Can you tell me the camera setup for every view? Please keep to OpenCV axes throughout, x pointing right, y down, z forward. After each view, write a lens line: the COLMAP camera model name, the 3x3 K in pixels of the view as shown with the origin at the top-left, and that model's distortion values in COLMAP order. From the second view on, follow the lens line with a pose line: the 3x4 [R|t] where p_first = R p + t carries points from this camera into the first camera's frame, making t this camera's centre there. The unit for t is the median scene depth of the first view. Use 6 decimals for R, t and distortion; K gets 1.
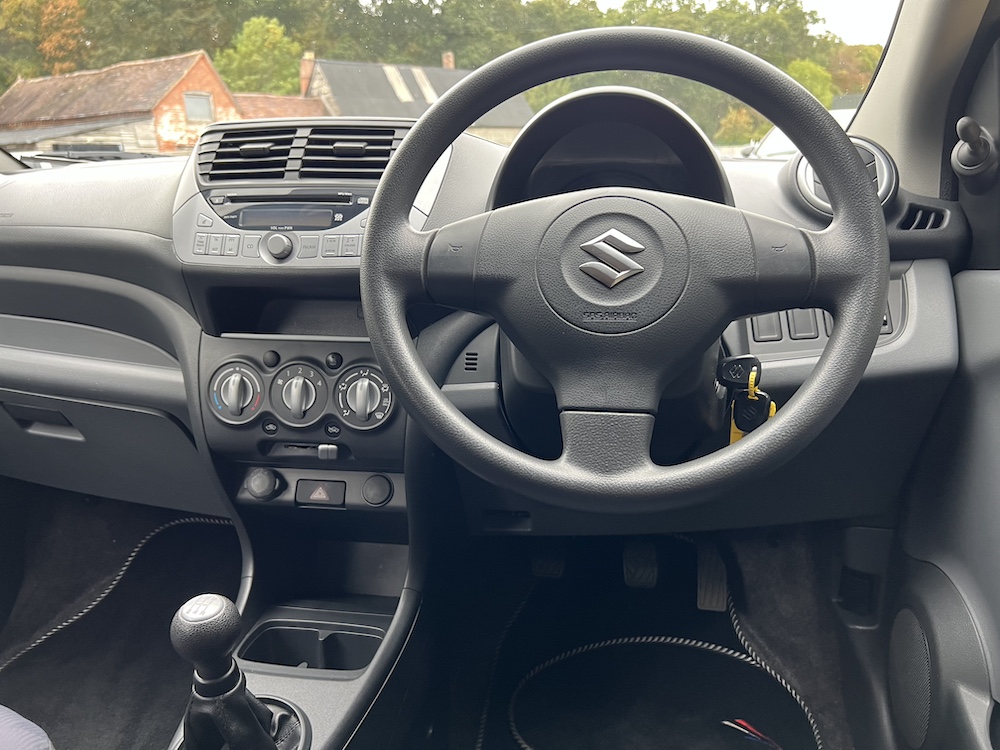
lens RADIAL K [[766.8, 0, 494.2], [0, 766.8, 375.2], [0, 0, 1]] dist [0.046250, -0.053648]
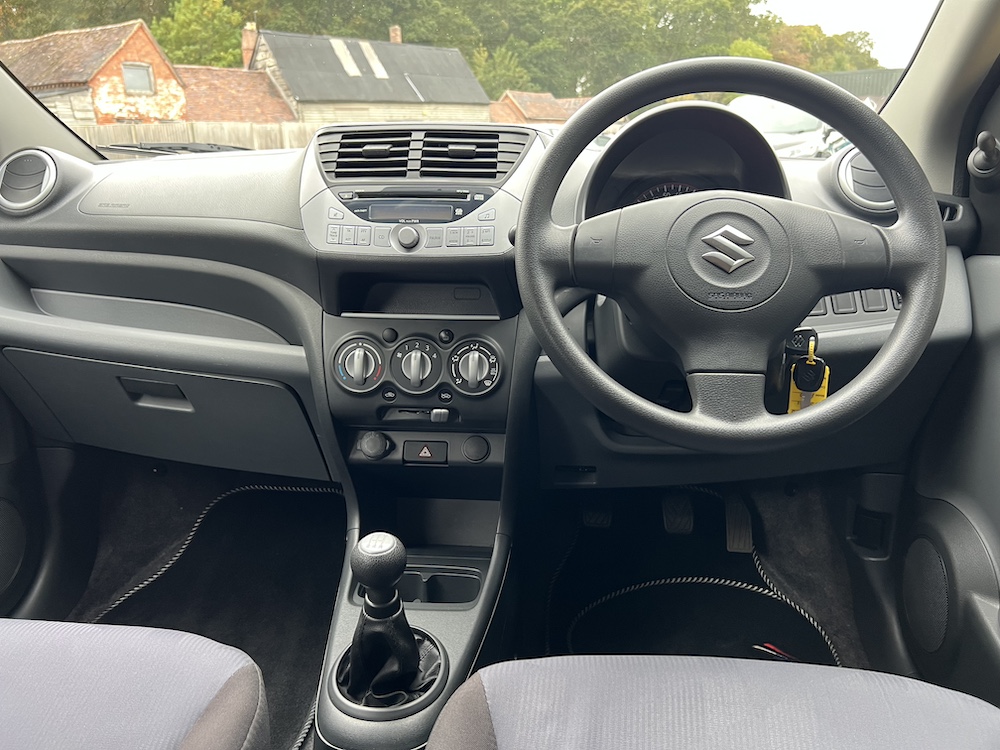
lens RADIAL K [[766.8, 0, 497.5], [0, 766.8, 372.0], [0, 0, 1]] dist [0.046250, -0.053648]
pose [[0.997493, -0.012904, 0.069582, -0.150312], [0.011183, 0.999623, 0.025057, 0.005031], [-0.069879, -0.024216, 0.997262, -0.106819]]
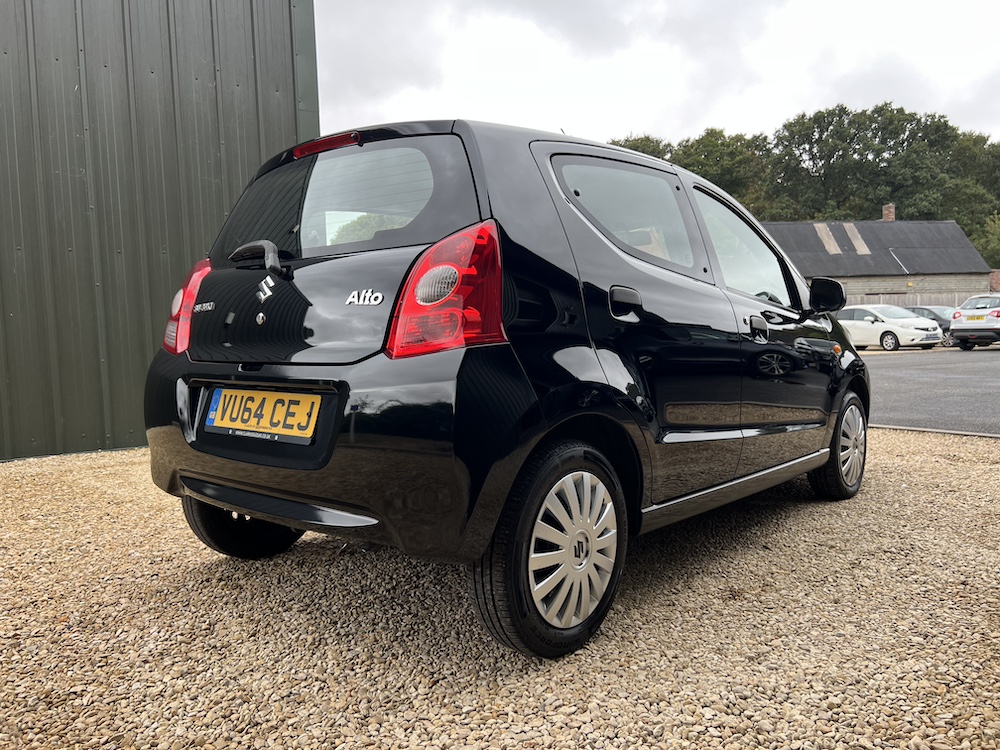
lens RADIAL K [[766.8, 0, 496.3], [0, 766.8, 380.6], [0, 0, 1]] dist [0.046250, -0.053648]
pose [[0.859067, 0.036800, -0.510538, 0.972743], [-0.128476, 0.980985, -0.145474, 0.742103], [0.495477, 0.190564, 0.847460, -2.438281]]
